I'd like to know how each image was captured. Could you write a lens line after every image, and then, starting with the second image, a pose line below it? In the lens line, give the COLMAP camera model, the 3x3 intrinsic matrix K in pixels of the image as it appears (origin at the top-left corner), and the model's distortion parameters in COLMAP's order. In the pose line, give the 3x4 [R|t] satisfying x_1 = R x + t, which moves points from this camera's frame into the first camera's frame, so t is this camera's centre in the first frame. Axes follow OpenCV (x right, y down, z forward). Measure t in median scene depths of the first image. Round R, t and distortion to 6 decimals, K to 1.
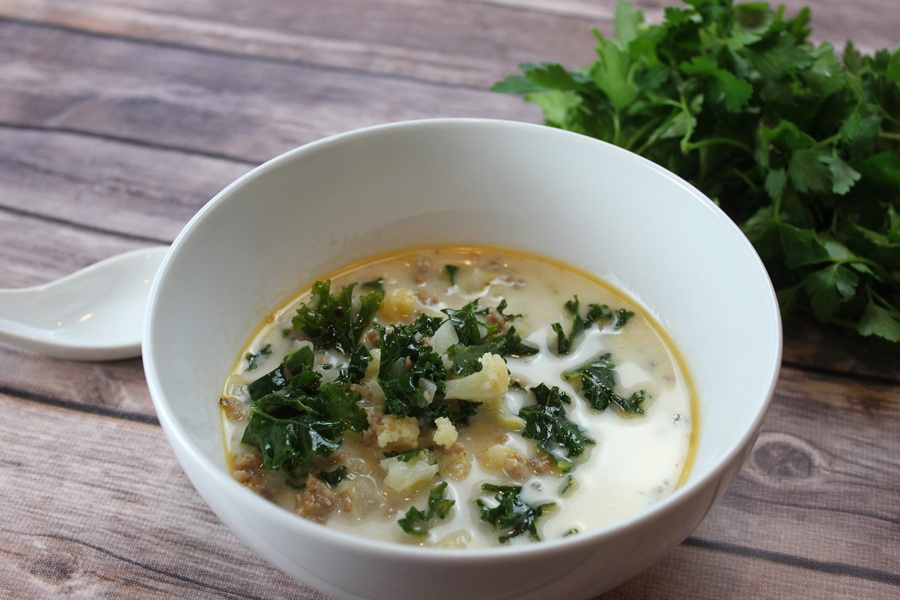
lens RADIAL K [[1347.8, 0, 449.7], [0, 1347.8, 299.7], [0, 0, 1]] dist [-0.109271, 0.000000]
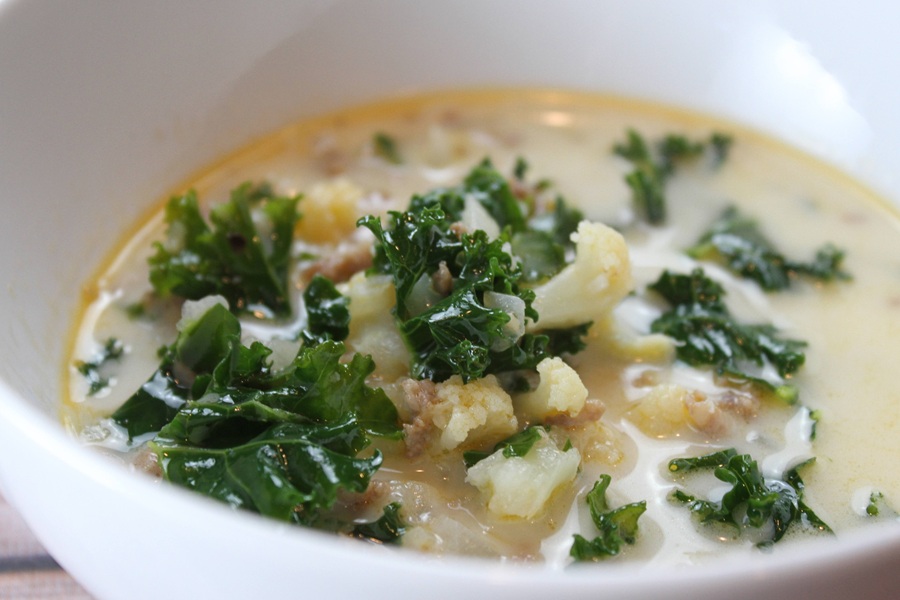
lens RADIAL K [[1786.5, 0, 451.4], [0, 1786.5, 300.5], [0, 0, 1]] dist [0.032051, 0.000000]
pose [[0.924905, -0.230045, 0.302706, -0.221065], [0.253621, 0.966457, -0.040458, 0.079948], [-0.283245, 0.114193, 0.952225, 0.360299]]
